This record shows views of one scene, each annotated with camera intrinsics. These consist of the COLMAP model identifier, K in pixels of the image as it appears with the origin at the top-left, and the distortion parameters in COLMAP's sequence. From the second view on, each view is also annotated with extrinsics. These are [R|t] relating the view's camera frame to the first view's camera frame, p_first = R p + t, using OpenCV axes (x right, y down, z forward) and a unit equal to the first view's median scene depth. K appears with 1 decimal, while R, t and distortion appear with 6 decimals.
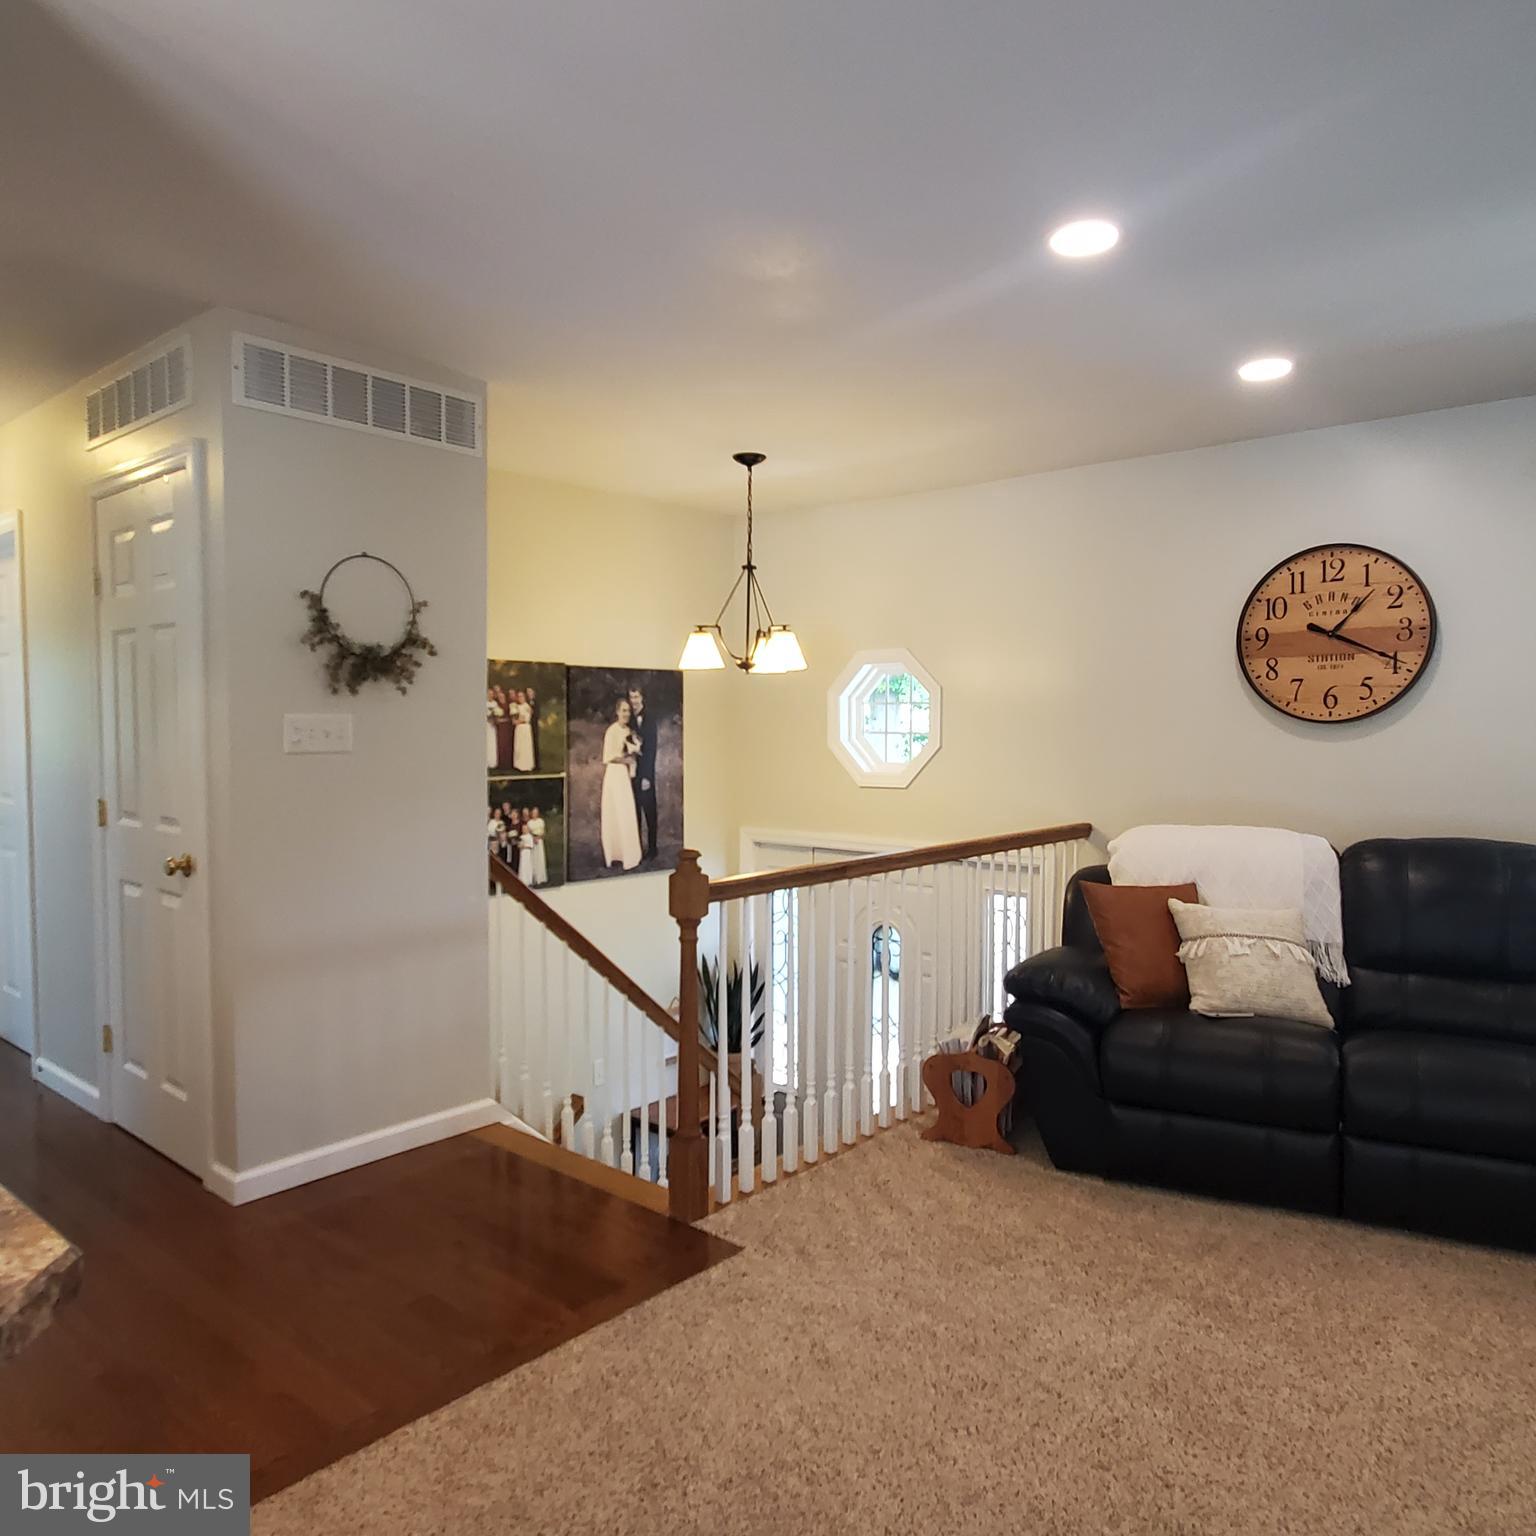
lens RADIAL K [[1135.4, 0, 767.6], [0, 1135.4, 775.4], [0, 0, 1]] dist [0.006964, 0.002967]
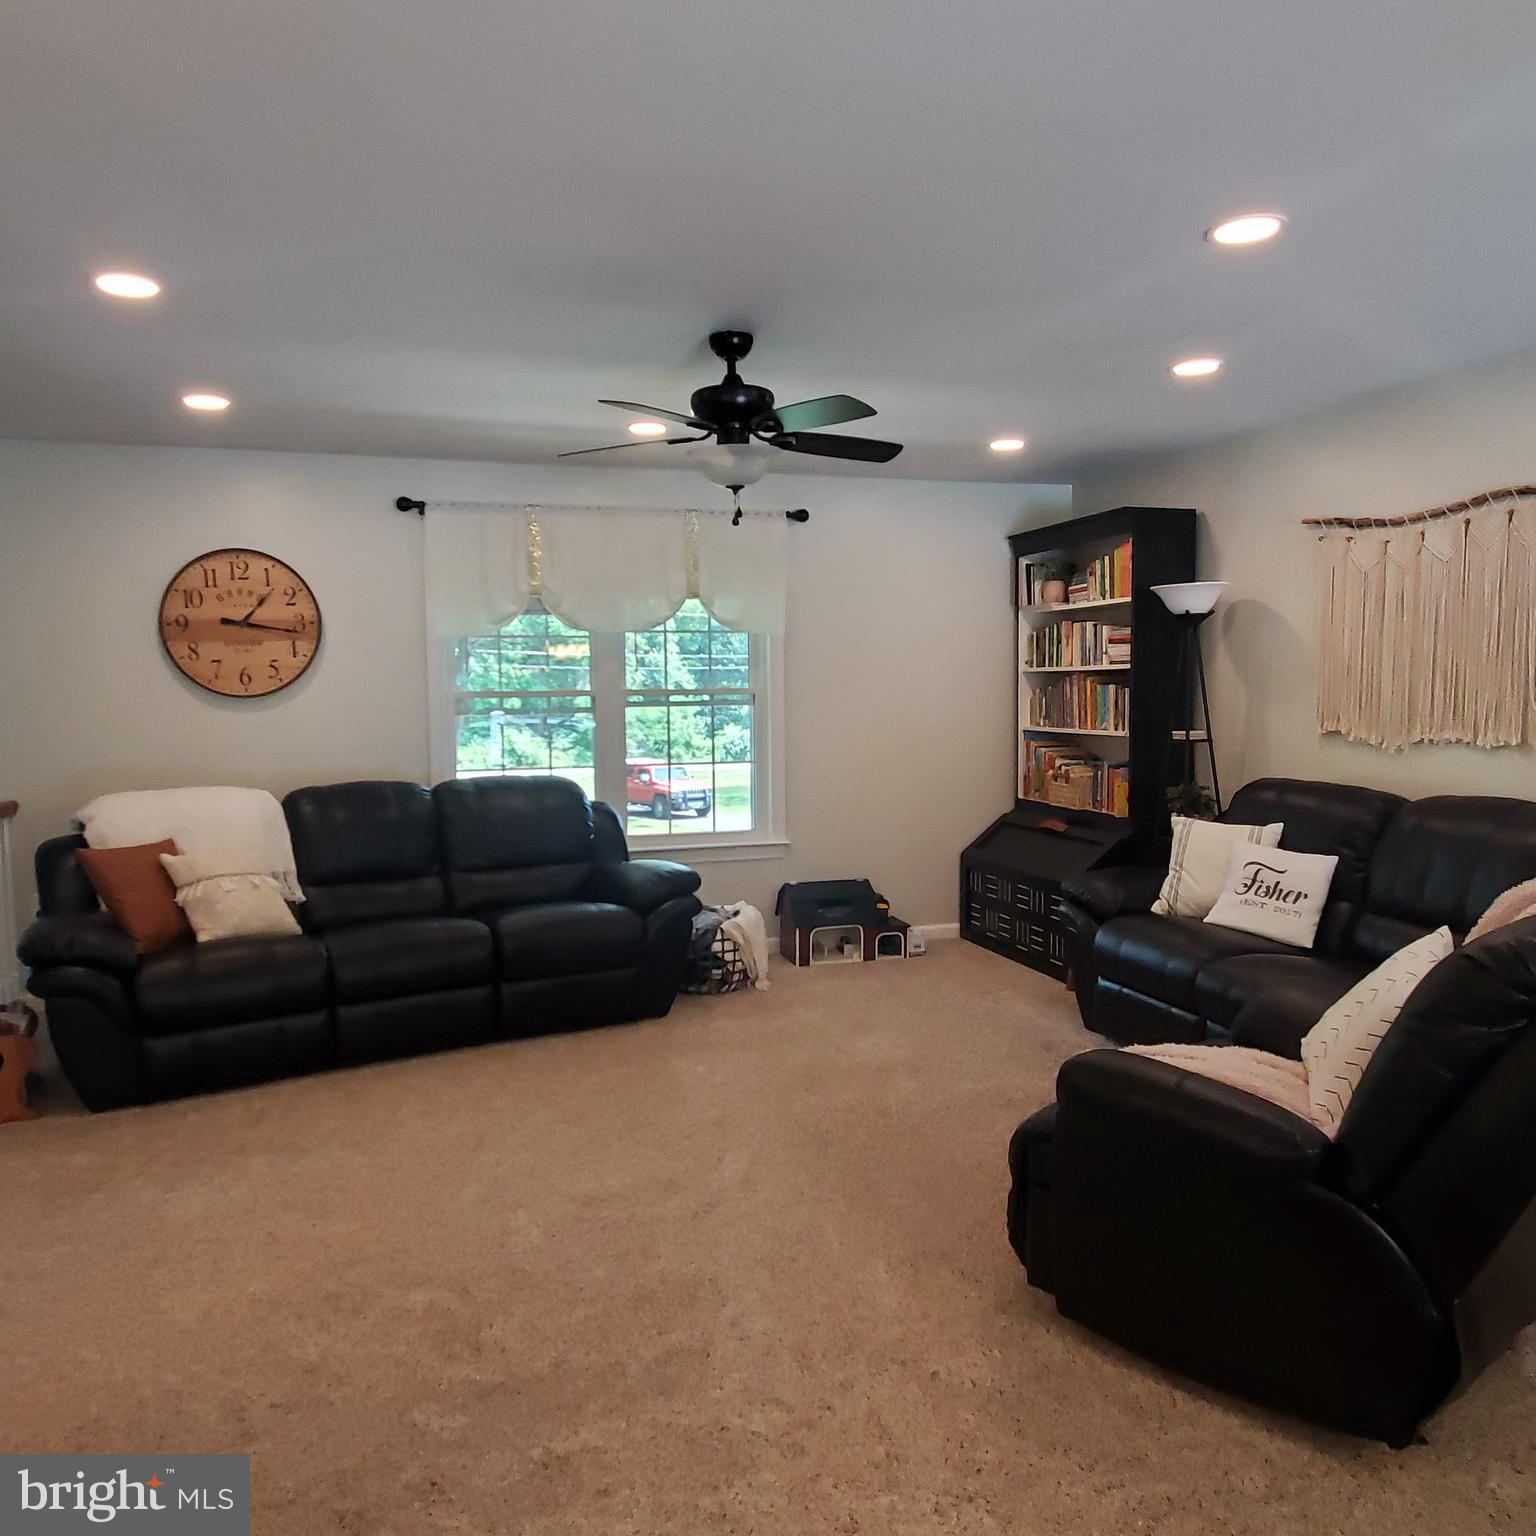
lens RADIAL K [[1135.4, 0, 767.8], [0, 1135.4, 770.0], [0, 0, 1]] dist [0.006964, 0.002967]
pose [[0.511727, -0.068177, 0.856439, -0.303765], [0.050579, 0.997508, 0.049185, -0.000621], [-0.857658, 0.018148, 0.513900, -0.109144]]
